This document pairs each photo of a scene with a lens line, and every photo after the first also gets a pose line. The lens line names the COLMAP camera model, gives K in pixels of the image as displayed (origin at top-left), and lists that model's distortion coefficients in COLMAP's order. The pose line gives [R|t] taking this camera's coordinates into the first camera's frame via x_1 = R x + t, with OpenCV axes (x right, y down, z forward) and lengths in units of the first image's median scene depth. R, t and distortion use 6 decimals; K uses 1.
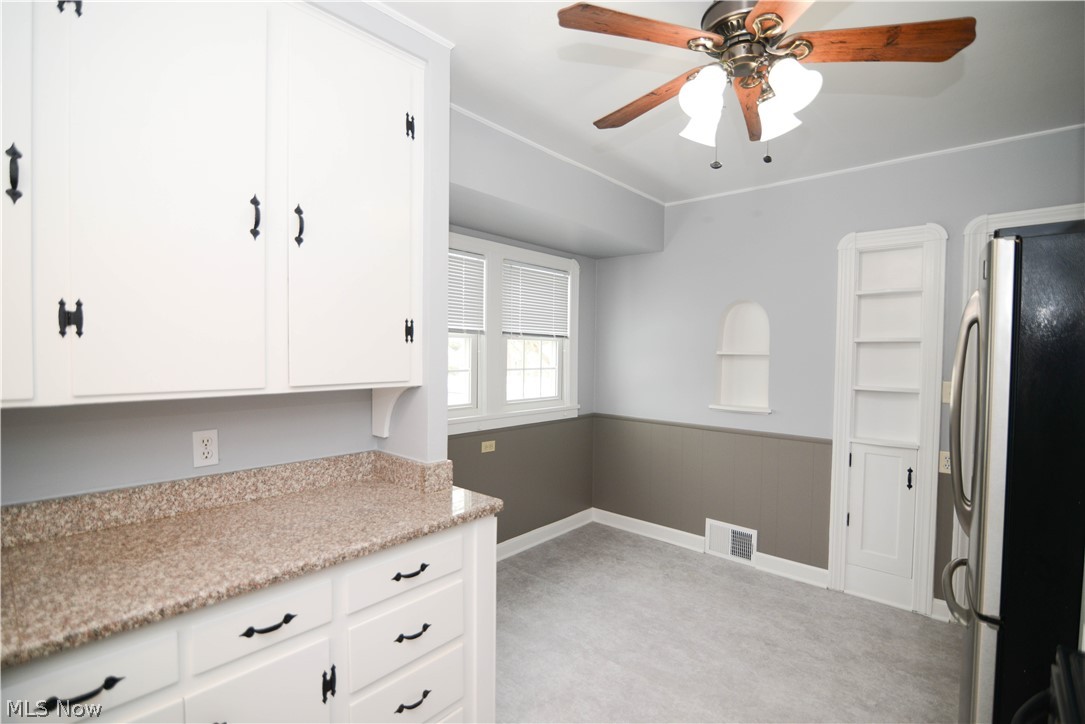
lens RADIAL K [[499.7, 0, 540.8], [0, 499.7, 367.7], [0, 0, 1]] dist [-0.019820, 0.000551]
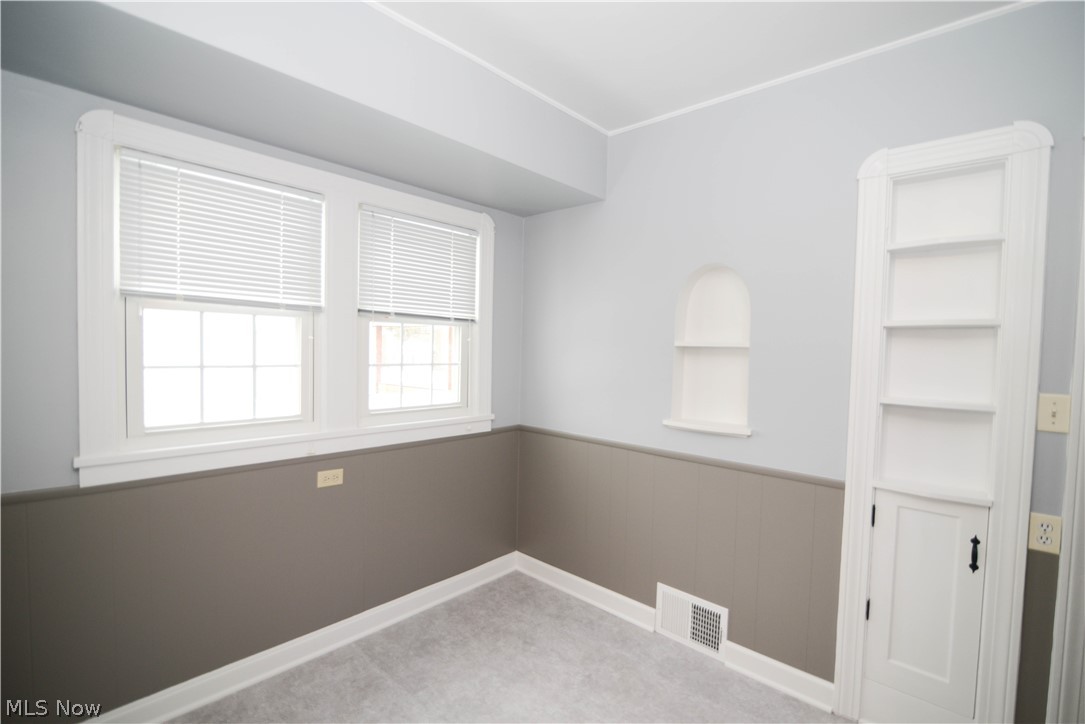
lens RADIAL K [[497.9, 0, 540.9], [0, 497.9, 367.7], [0, 0, 1]] dist [-0.012921, 0.000231]
pose [[0.999807, 0.011386, -0.016031, 0.183855], [-0.011256, 0.999903, 0.008201, -0.000813], [0.016123, -0.008019, 0.999838, 0.319166]]
